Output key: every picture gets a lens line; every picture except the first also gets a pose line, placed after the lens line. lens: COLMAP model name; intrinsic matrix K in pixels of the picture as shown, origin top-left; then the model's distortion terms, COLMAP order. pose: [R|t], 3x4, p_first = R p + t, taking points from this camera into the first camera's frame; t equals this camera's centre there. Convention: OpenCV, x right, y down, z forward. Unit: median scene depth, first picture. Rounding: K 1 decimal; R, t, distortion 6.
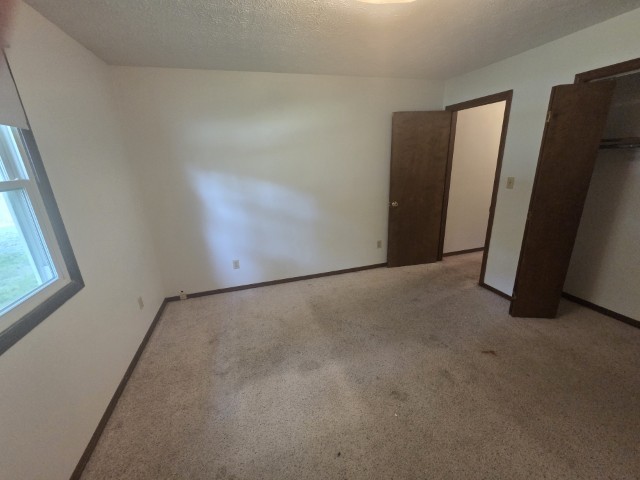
lens RADIAL K [[262.6, 0, 320.5], [0, 262.6, 237.8], [0, 0, 1]] dist [-0.004789, 0.003068]
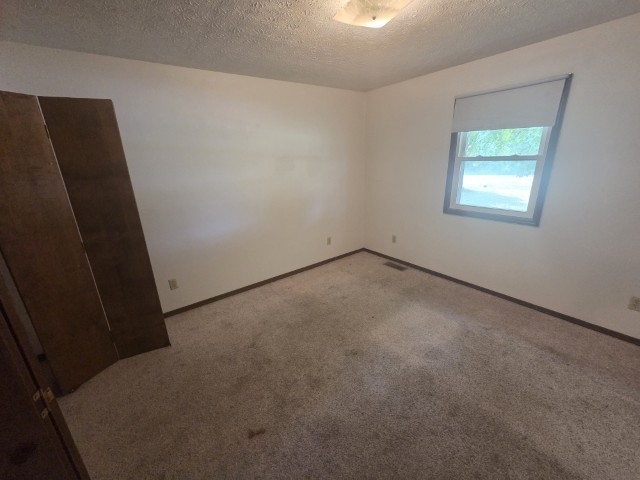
lens RADIAL K [[262.6, 0, 318.5], [0, 262.6, 238.9], [0, 0, 1]] dist [-0.004789, 0.003068]
pose [[-0.932747, 0.188474, -0.307346, 0.642251], [-0.020404, 0.823516, 0.566927, -0.490673], [0.359955, 0.535070, -0.764286, 1.434284]]
